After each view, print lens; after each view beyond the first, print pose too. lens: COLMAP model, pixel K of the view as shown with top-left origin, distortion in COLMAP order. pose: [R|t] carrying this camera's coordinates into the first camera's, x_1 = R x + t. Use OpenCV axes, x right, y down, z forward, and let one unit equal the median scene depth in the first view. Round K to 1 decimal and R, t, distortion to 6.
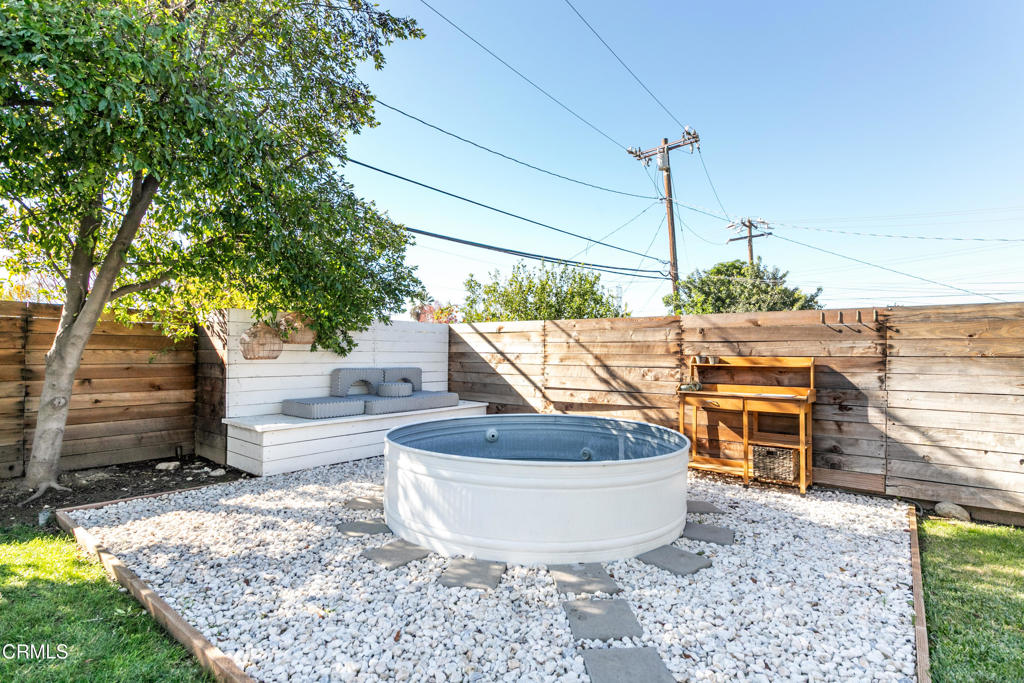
lens RADIAL K [[498.1, 0, 511.1], [0, 498.1, 343.6], [0, 0, 1]] dist [0.001762, 0.000068]
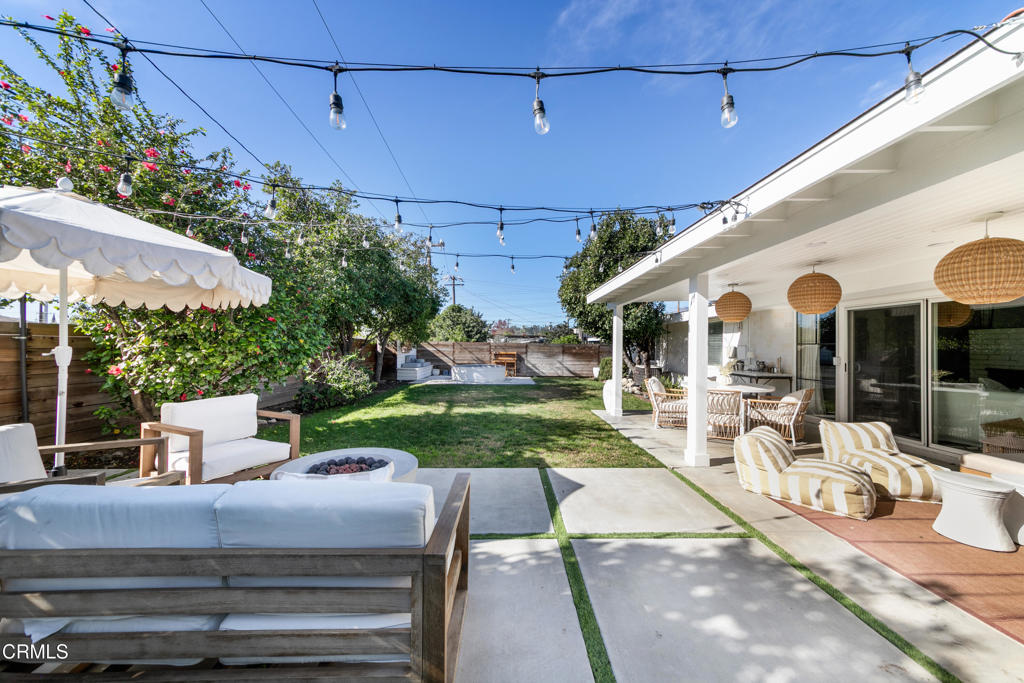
lens RADIAL K [[357.3, 0, 511.5], [0, 357.3, 342.9], [0, 0, 1]] dist [-0.002060, -0.000105]
pose [[0.782292, 0.009844, 0.622834, -1.858066], [-0.021573, 0.999703, 0.011295, -0.114946], [-0.622538, -0.022273, 0.782272, -2.004083]]
